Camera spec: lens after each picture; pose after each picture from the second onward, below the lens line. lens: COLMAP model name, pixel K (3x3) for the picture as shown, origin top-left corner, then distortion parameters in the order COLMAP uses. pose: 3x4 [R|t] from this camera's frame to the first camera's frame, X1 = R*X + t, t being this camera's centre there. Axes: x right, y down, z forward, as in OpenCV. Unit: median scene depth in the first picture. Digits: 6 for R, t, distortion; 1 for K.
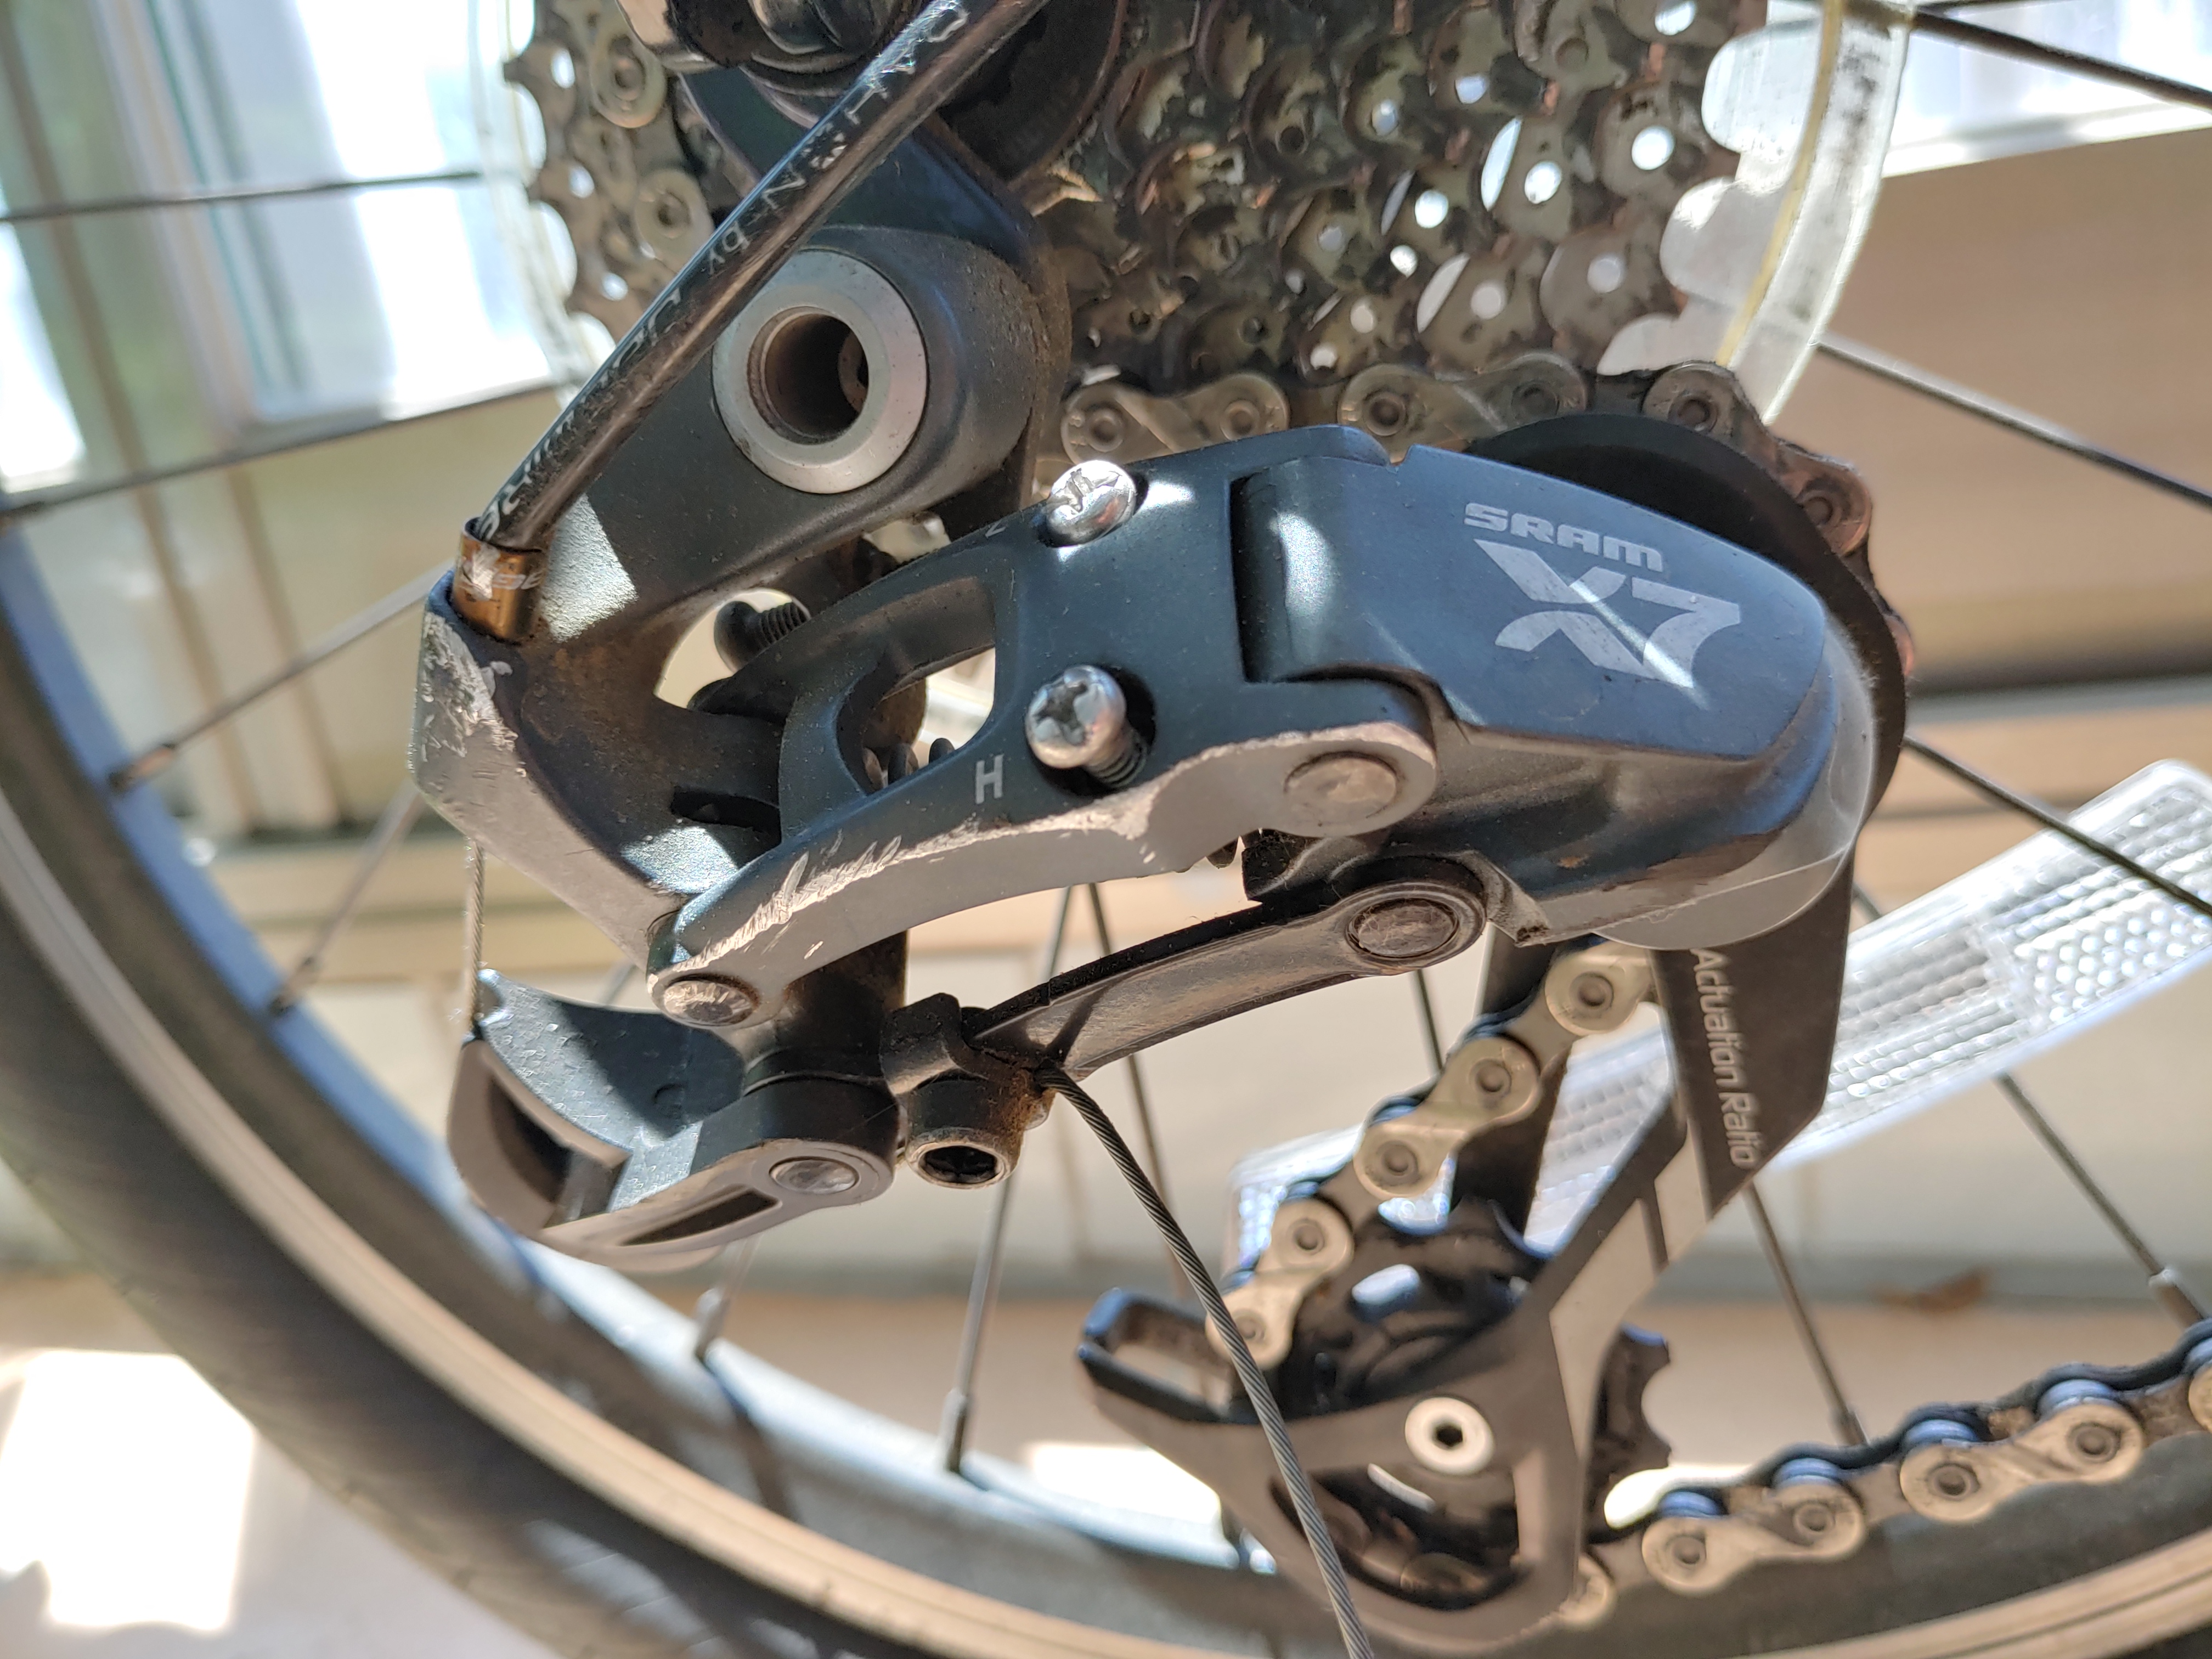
lens RADIAL K [[1737.3, 0, 1132.6], [0, 1737.3, 839.4], [0, 0, 1]] dist [0.000304, 0.002425]
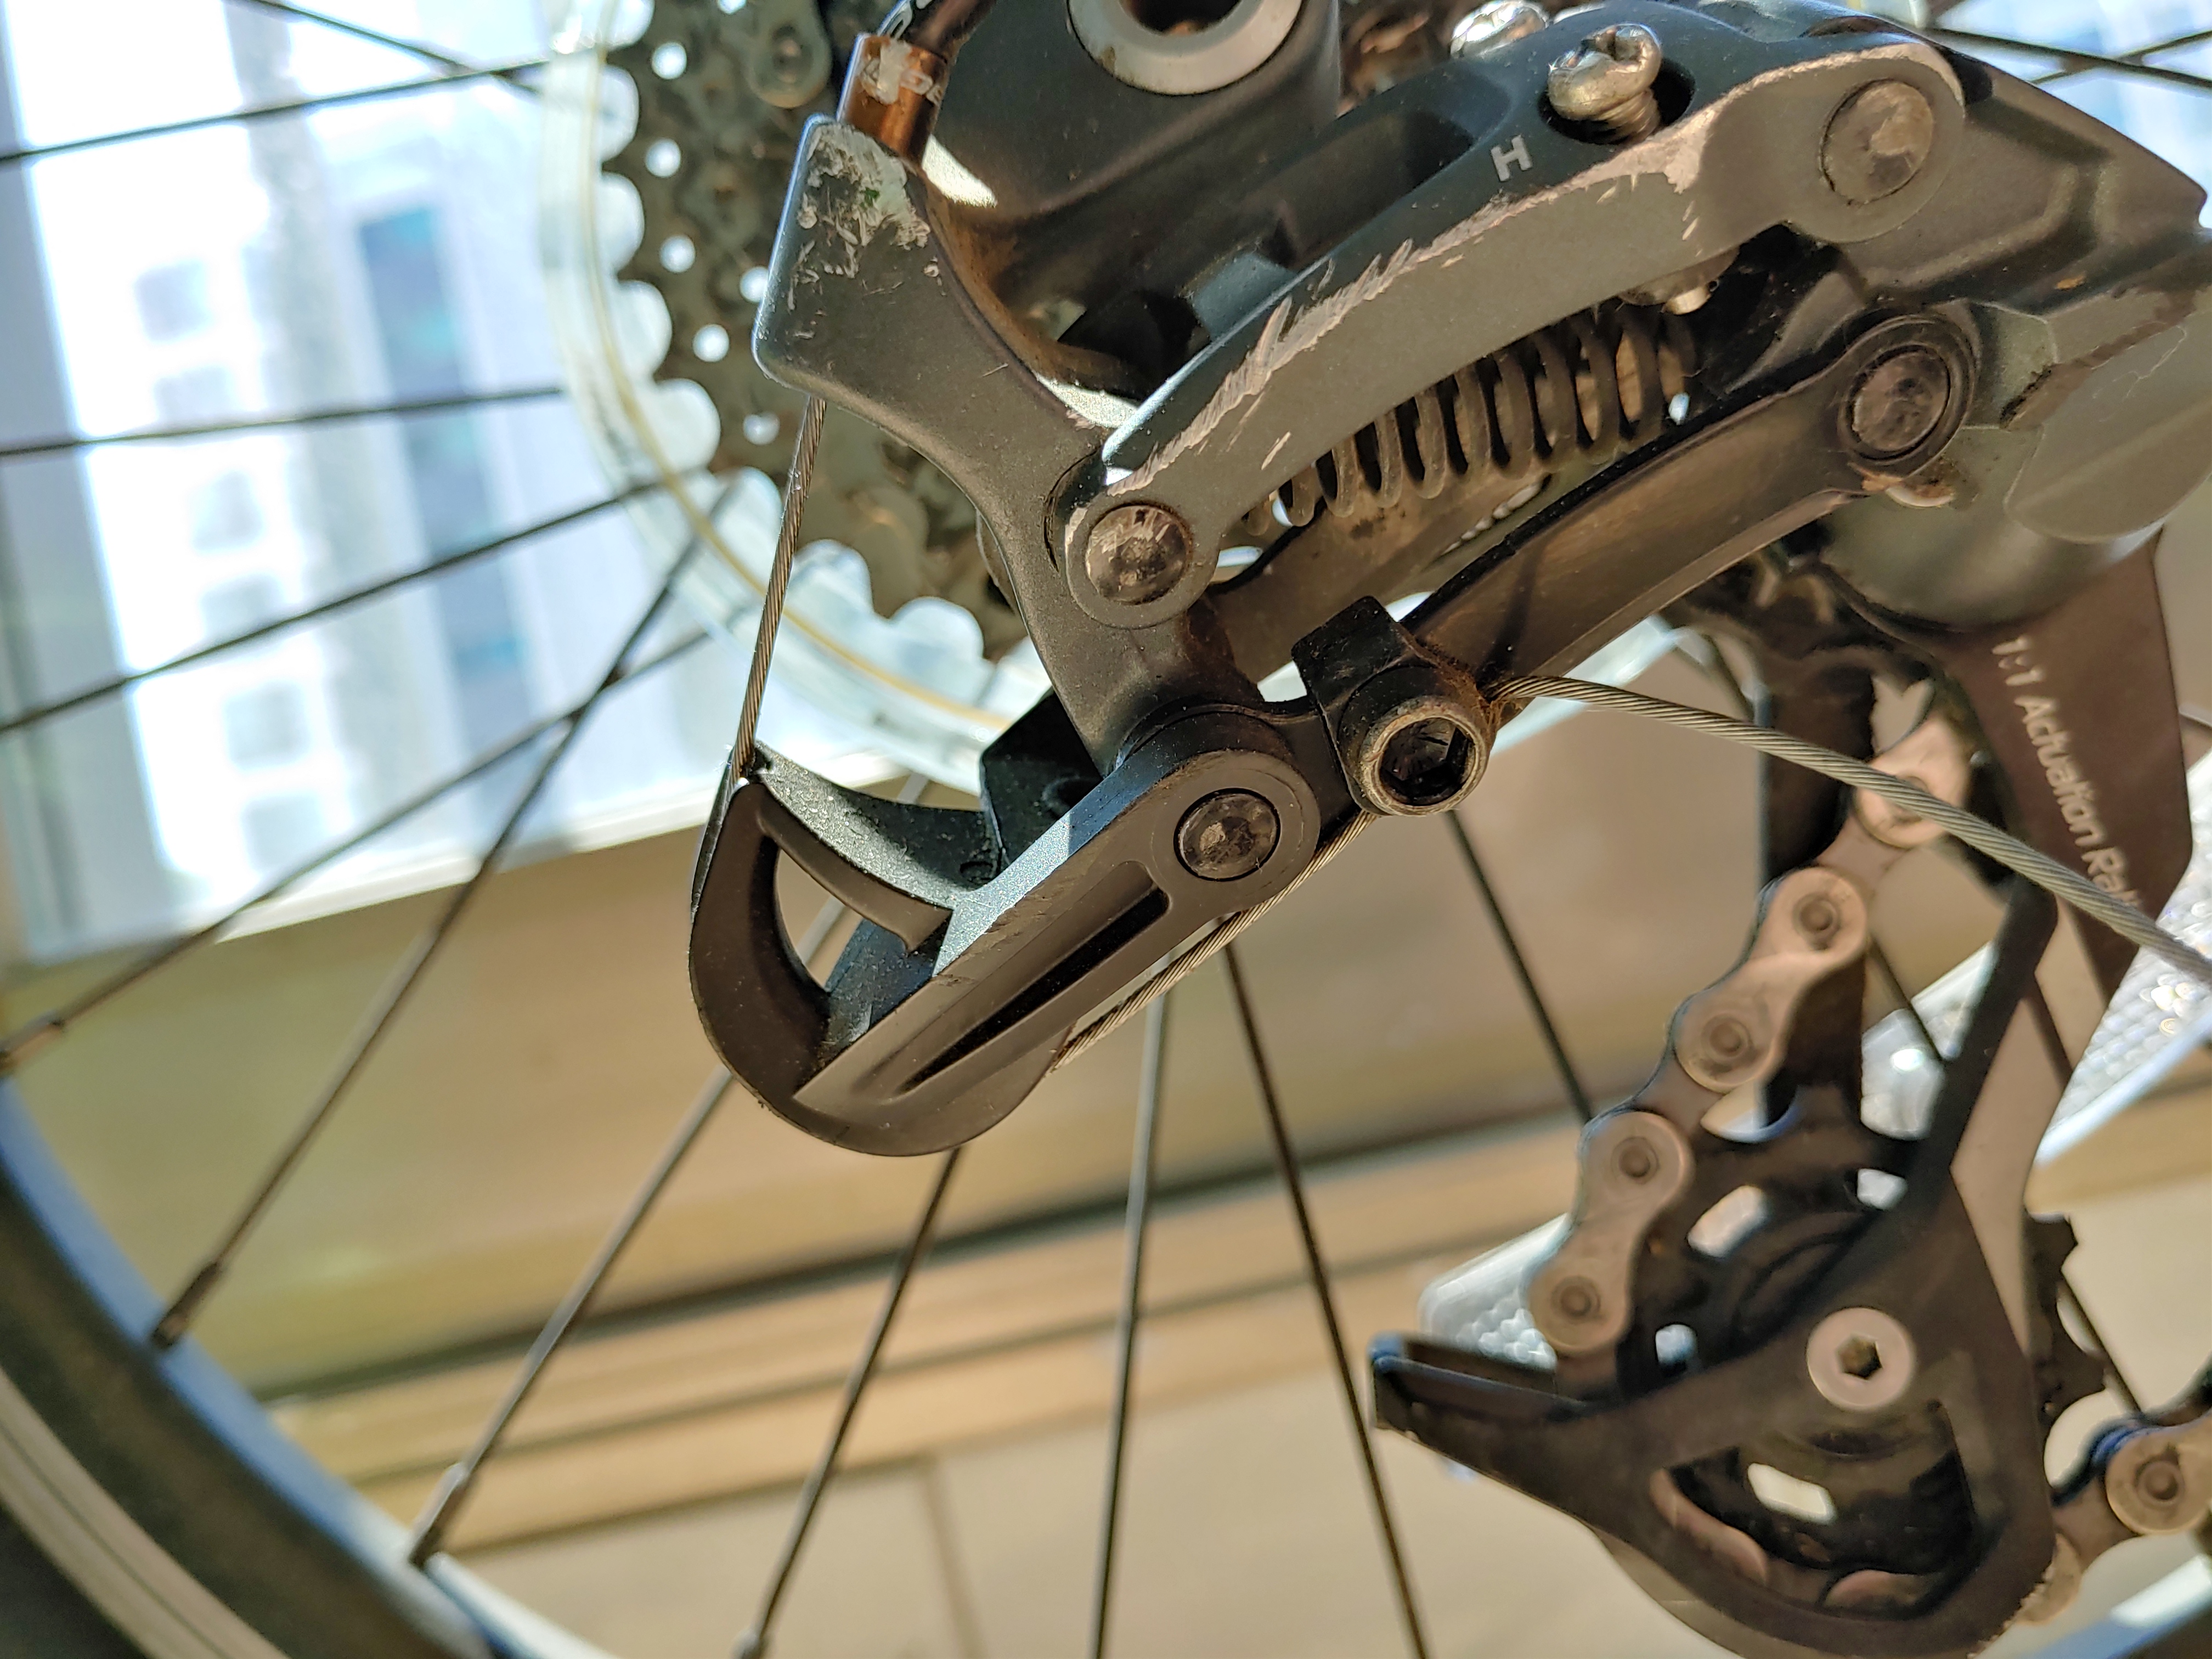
lens RADIAL K [[1751.7, 0, 1095.7], [0, 1751.7, 894.1], [0, 0, 1]] dist [-0.004888, -0.006399]
pose [[0.984282, -0.058420, 0.166662, -0.326541], [0.117902, 0.919970, -0.373837, 0.442200], [-0.131485, 0.387611, 0.912398, 0.228057]]
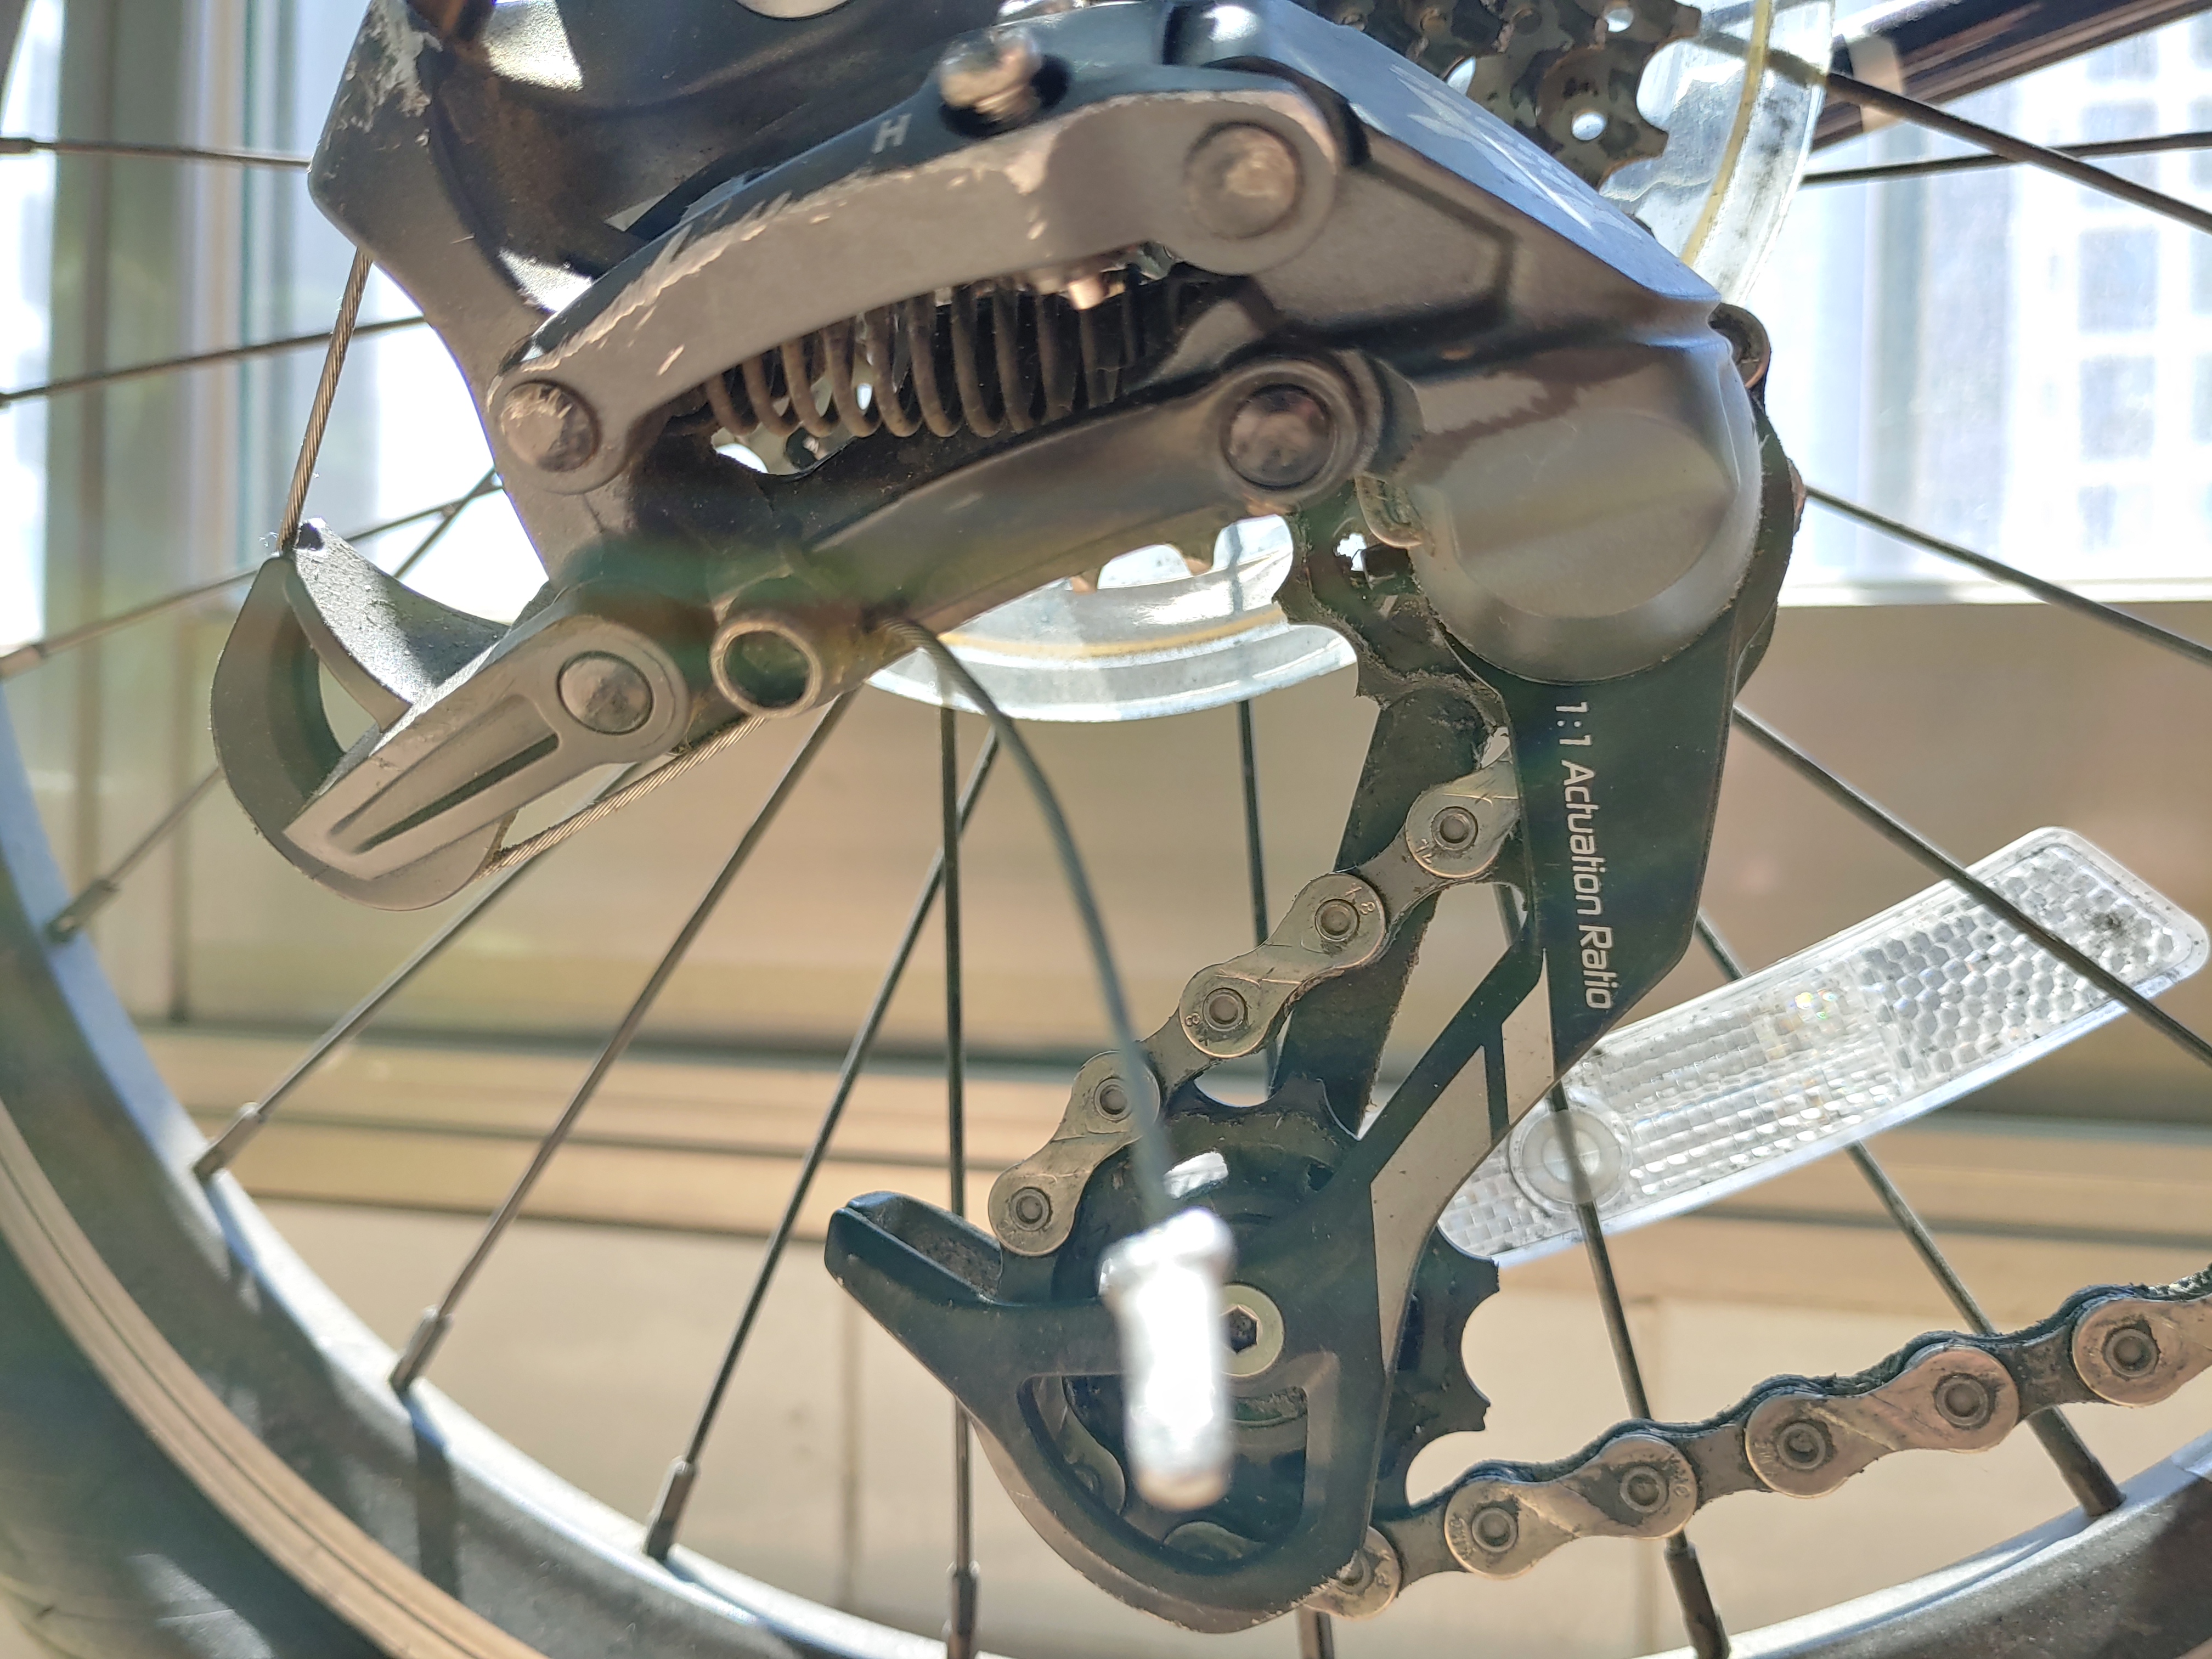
lens RADIAL K [[1737.5, 0, 1090.4], [0, 1737.5, 878.1], [0, 0, 1]] dist [-0.001841, 0.007467]
pose [[0.983674, 0.179632, 0.010825, 0.064606], [-0.167947, 0.937968, -0.303332, 0.442077], [-0.064641, 0.296562, 0.952823, 0.118896]]
